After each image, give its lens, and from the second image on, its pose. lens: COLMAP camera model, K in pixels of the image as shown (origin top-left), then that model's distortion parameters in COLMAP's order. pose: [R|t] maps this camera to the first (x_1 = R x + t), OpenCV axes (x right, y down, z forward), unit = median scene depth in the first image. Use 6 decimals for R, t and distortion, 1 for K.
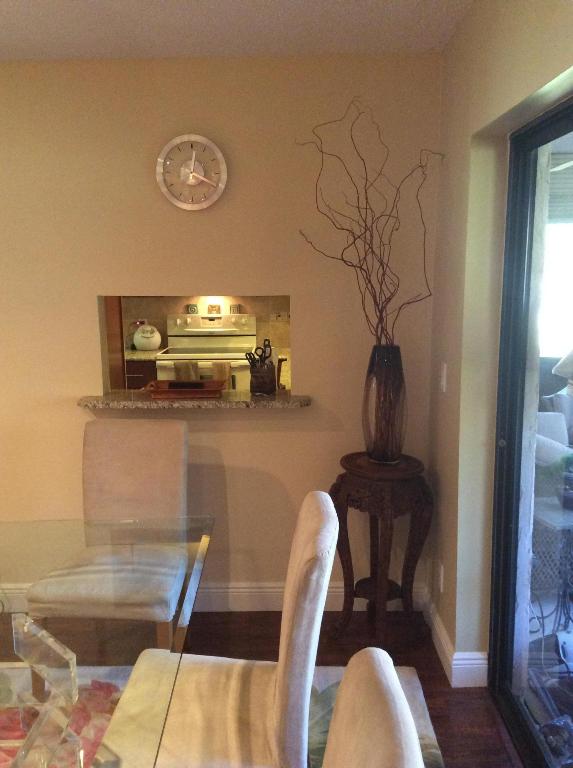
lens RADIAL K [[692.0, 0, 285.1], [0, 692.0, 389.9], [0, 0, 1]] dist [0.228275, -0.444537]
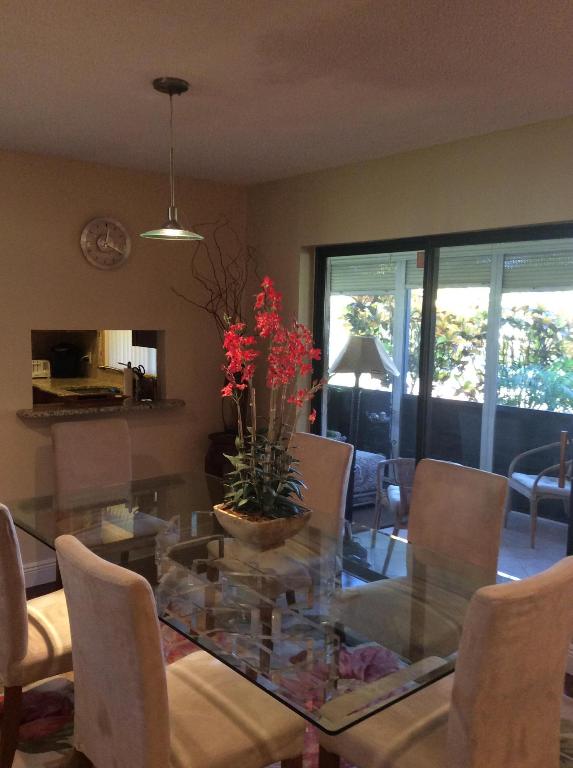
lens RADIAL K [[692.0, 0, 285.1], [0, 692.0, 389.9], [0, 0, 1]] dist [0.228275, -0.444537]
pose [[0.752333, -0.049514, 0.656920, -0.787973], [0.088413, 0.995739, -0.026203, 0.049863], [-0.652823, 0.077794, 0.753505, -0.263500]]
